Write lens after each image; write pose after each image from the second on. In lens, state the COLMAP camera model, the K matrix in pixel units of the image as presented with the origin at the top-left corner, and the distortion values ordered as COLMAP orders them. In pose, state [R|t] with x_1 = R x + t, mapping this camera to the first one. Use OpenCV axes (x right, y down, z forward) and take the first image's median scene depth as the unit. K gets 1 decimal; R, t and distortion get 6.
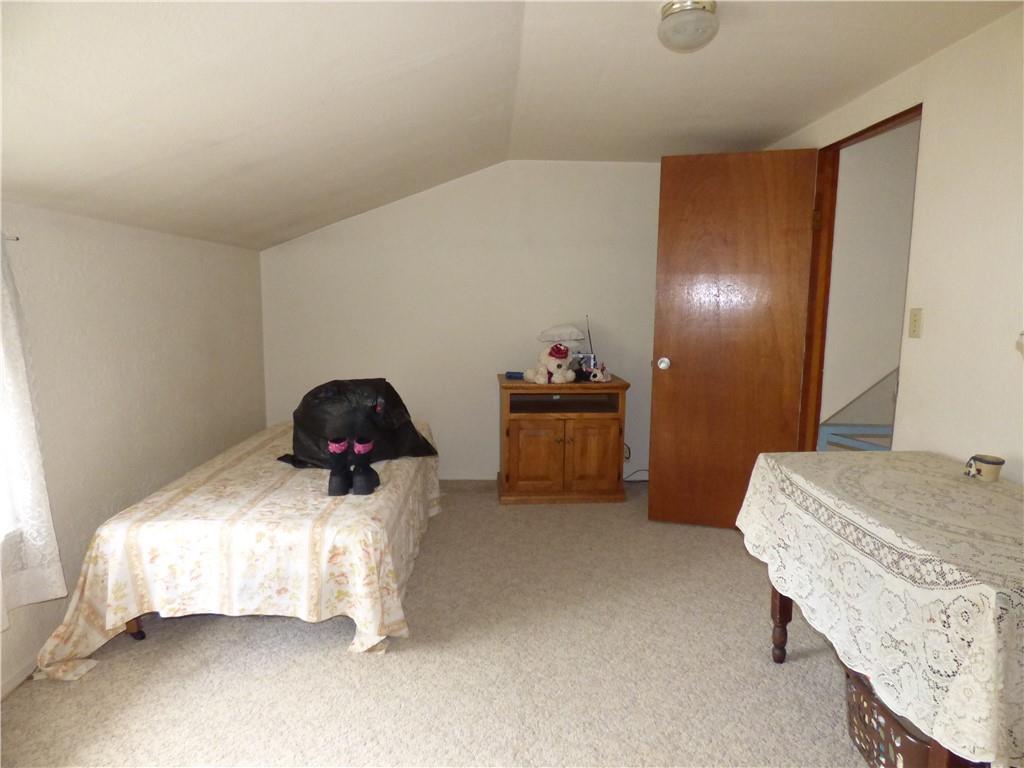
lens RADIAL K [[619.2, 0, 511.8], [0, 619.2, 383.4], [0, 0, 1]] dist [-0.001200, 0.000321]
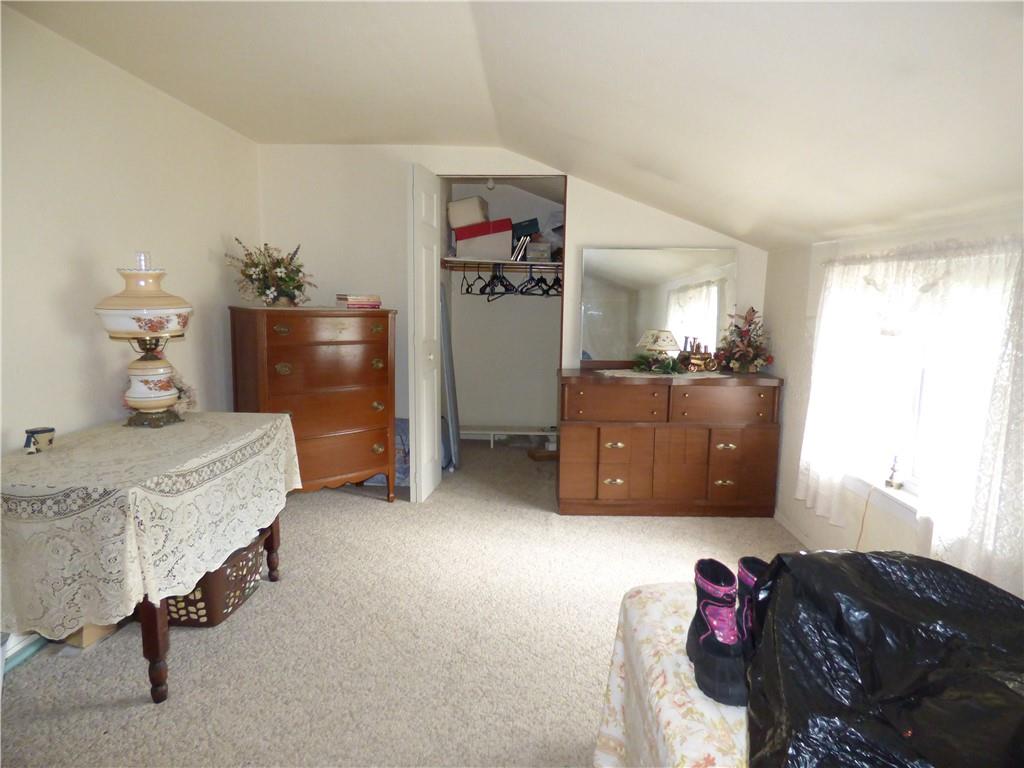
lens RADIAL K [[619.2, 0, 512.1], [0, 619.2, 383.9], [0, 0, 1]] dist [-0.001200, 0.000321]
pose [[-0.997722, -0.025060, 0.062630, -0.125859], [-0.007046, 0.962073, 0.272702, -0.251427], [-0.067089, 0.271640, -0.960058, 1.878872]]
